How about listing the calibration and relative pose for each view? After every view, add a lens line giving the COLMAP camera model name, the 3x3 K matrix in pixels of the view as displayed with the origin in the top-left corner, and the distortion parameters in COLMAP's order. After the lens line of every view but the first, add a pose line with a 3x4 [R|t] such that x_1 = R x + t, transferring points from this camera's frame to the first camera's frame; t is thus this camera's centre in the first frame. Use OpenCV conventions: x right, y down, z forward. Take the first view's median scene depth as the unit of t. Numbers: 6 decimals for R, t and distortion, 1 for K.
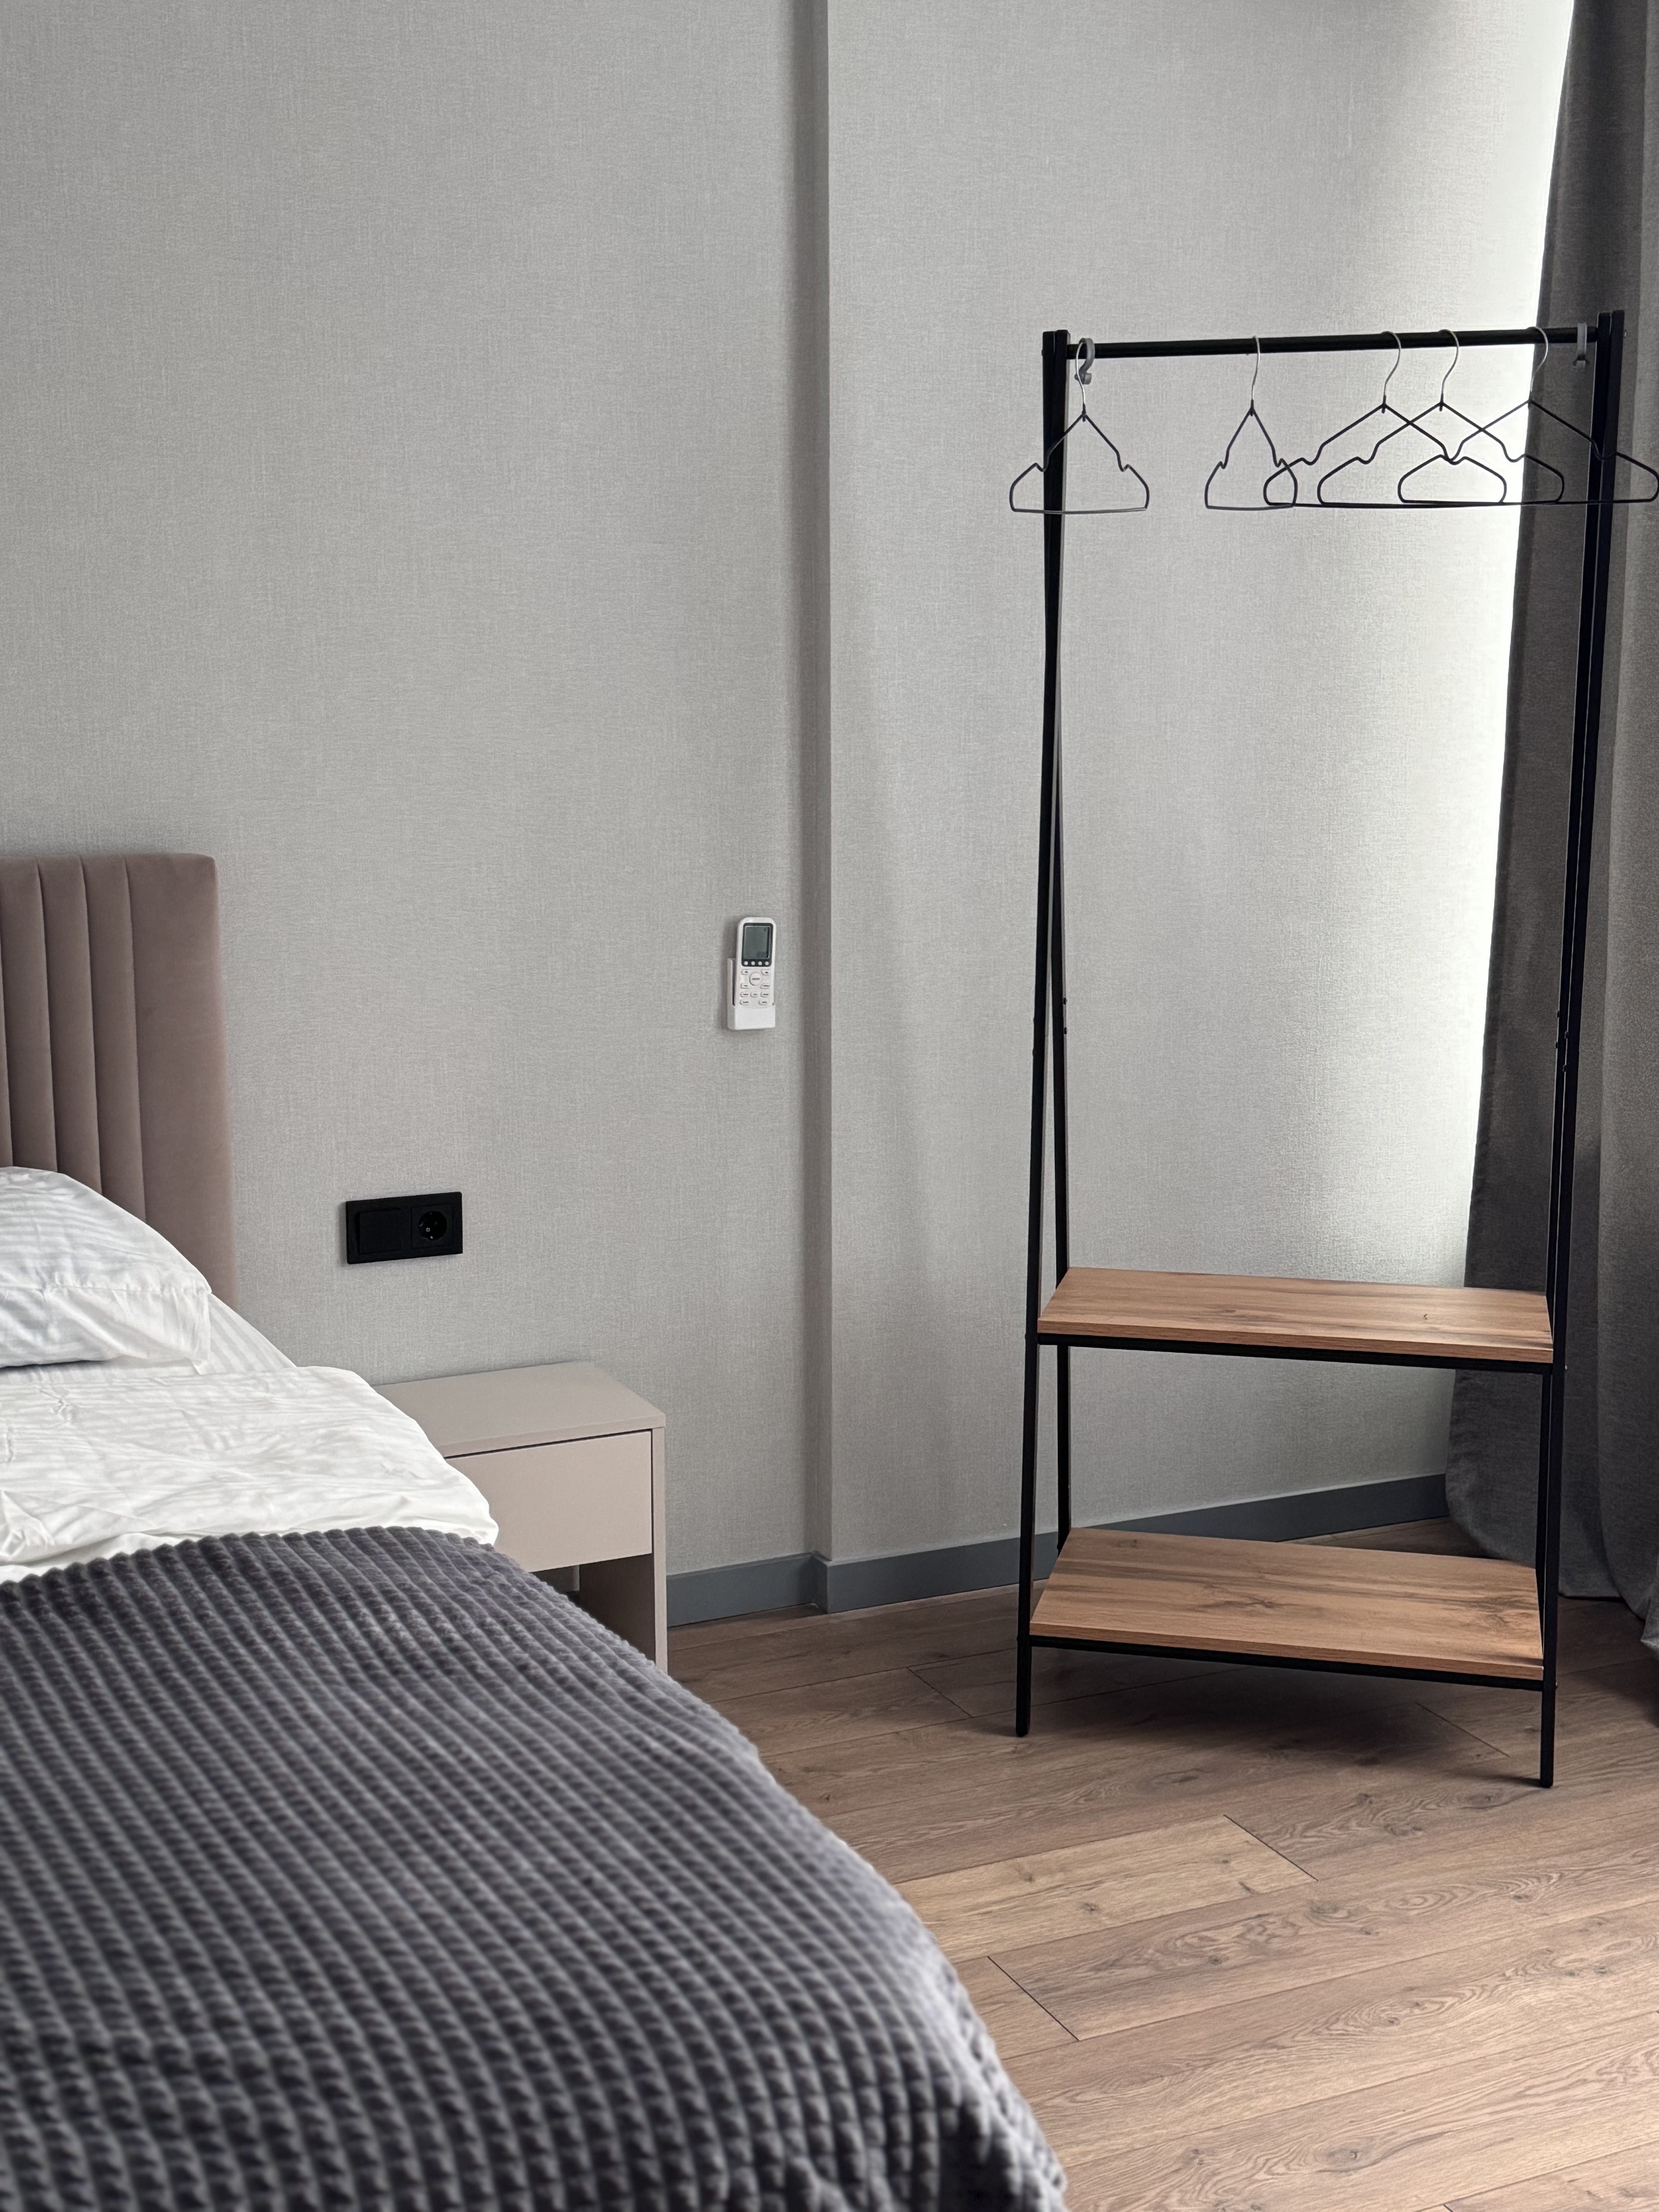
lens RADIAL K [[2915.2, 0, 829.5], [0, 2915.2, 1106.0], [0, 0, 1]] dist [-0.009708, 1.370432]
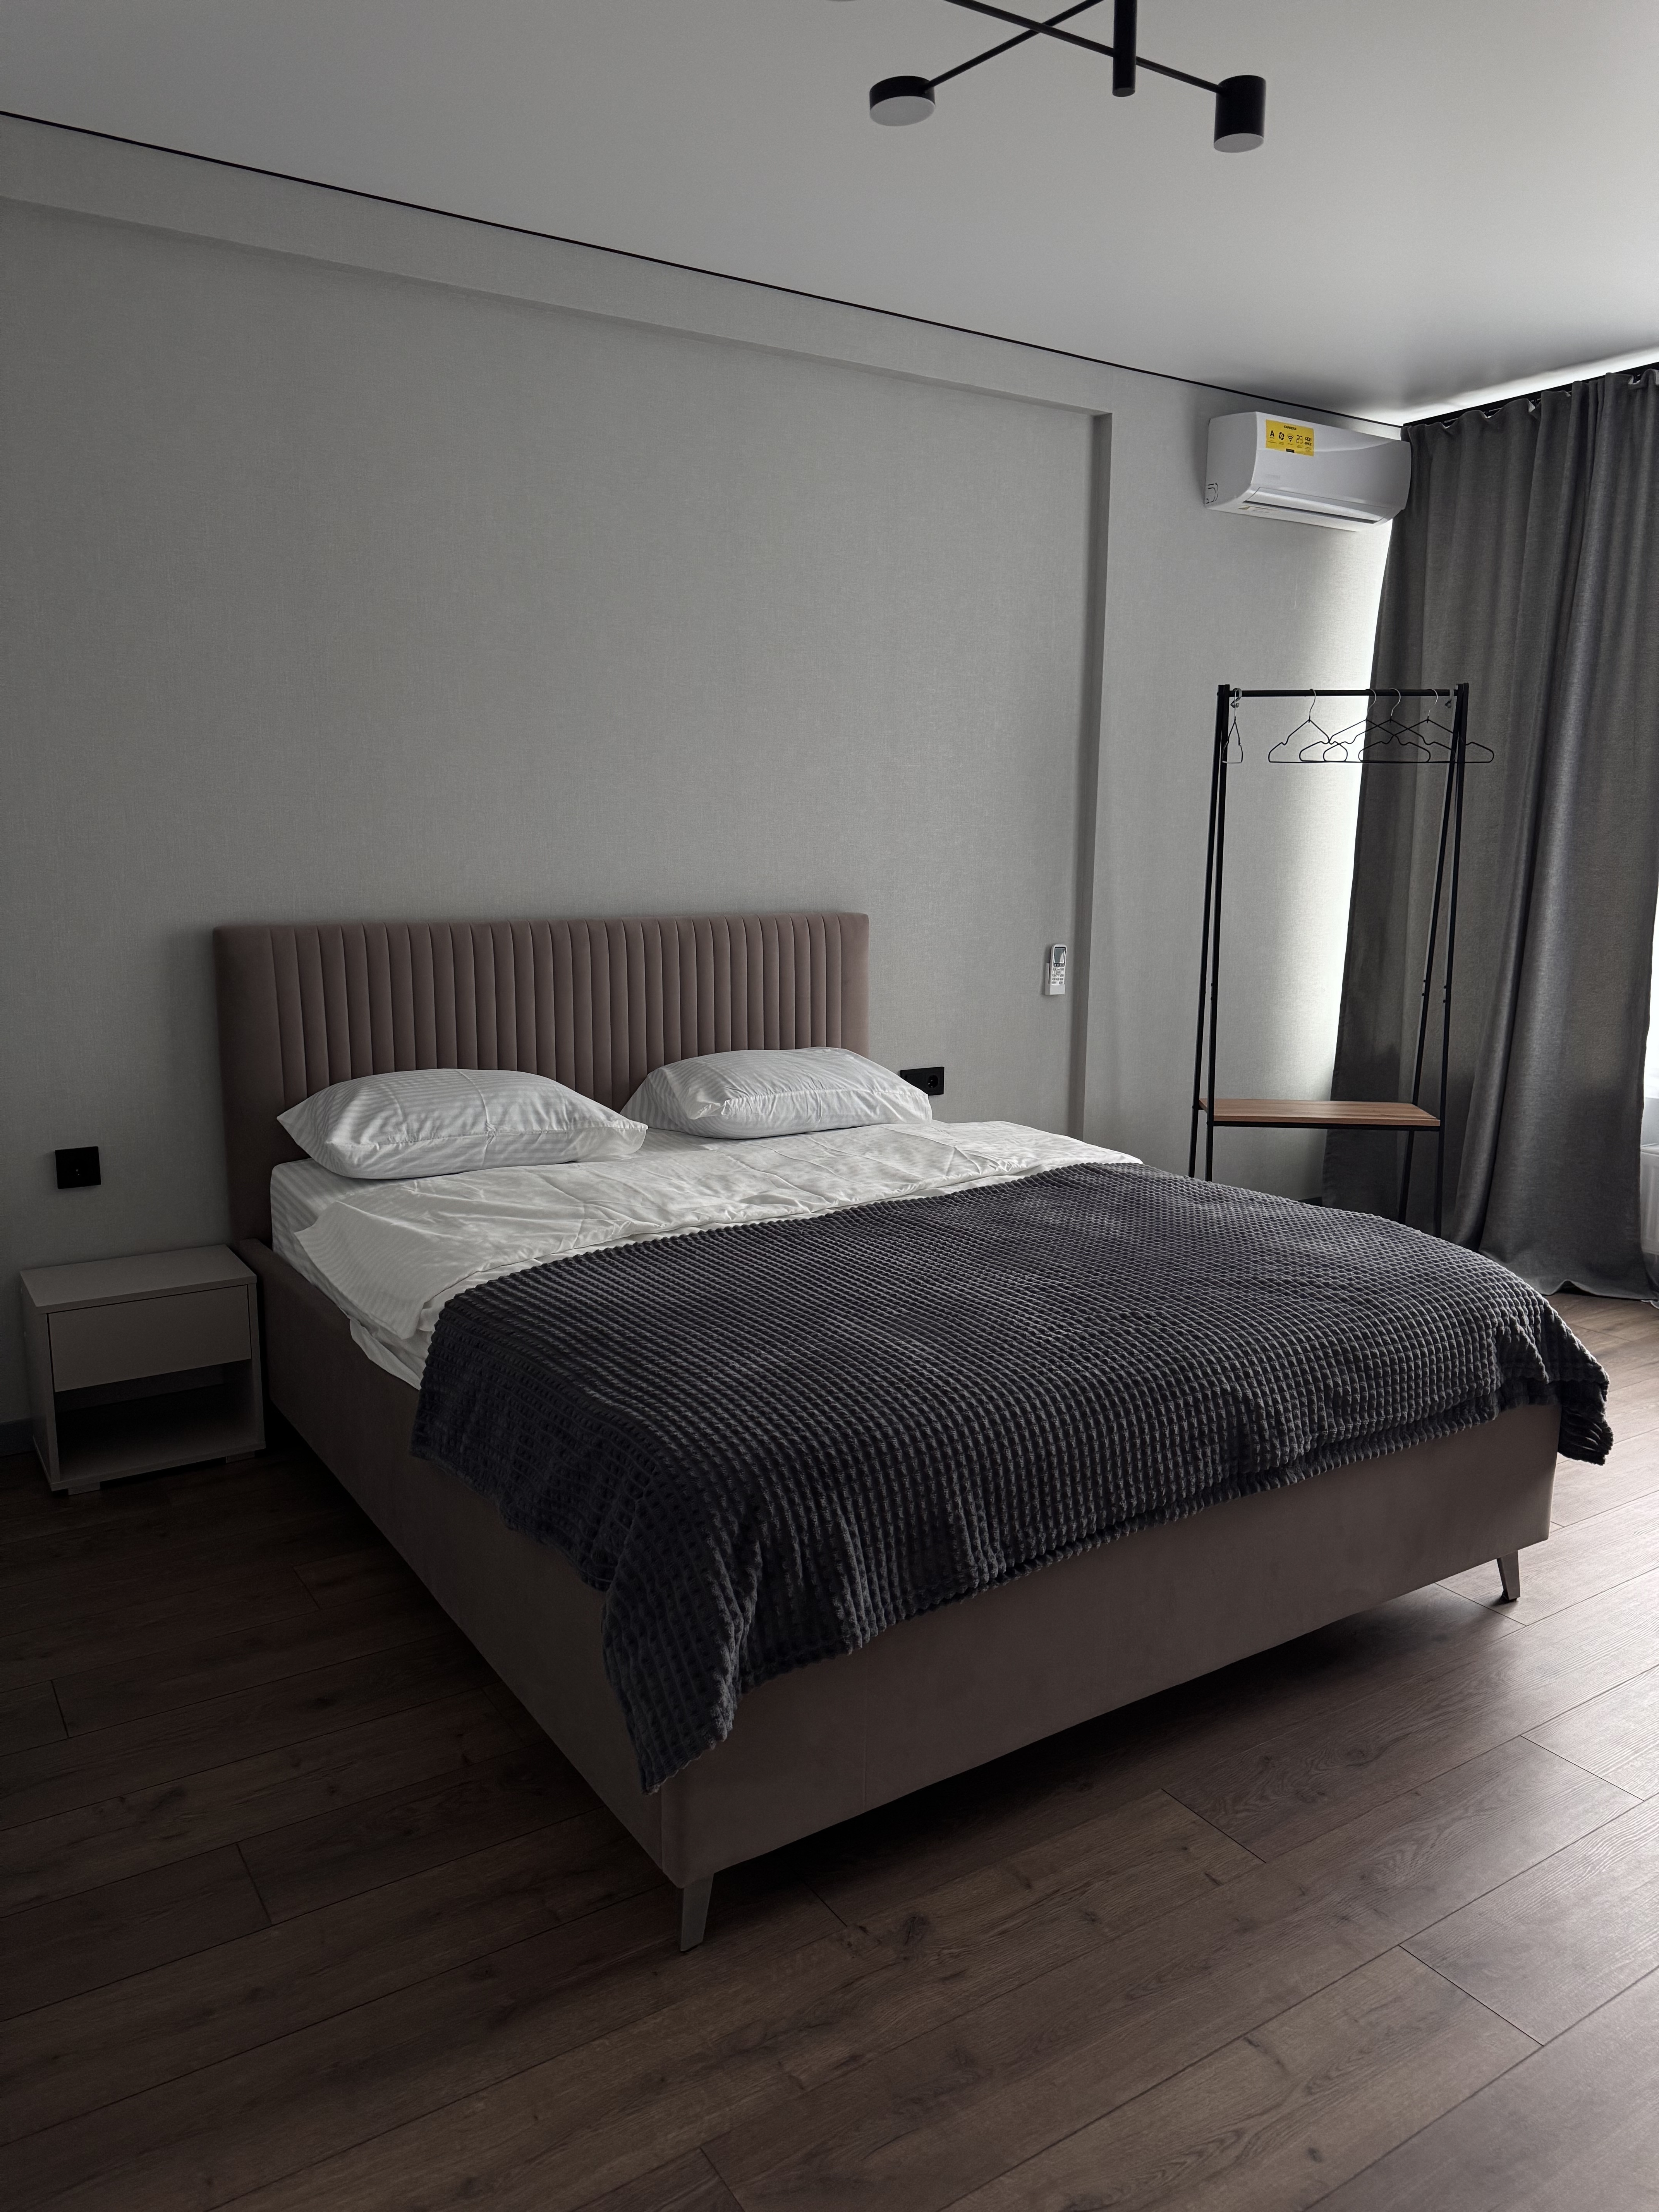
lens RADIAL K [[1555.3, 0, 829.5], [0, 1555.3, 1106.0], [0, 0, 1]] dist [0.000570, -0.000140]
pose [[0.995919, -0.018218, 0.088394, -0.347547], [0.017670, 0.999819, 0.006982, 0.054191], [-0.088505, -0.005392, 0.996061, -0.197065]]
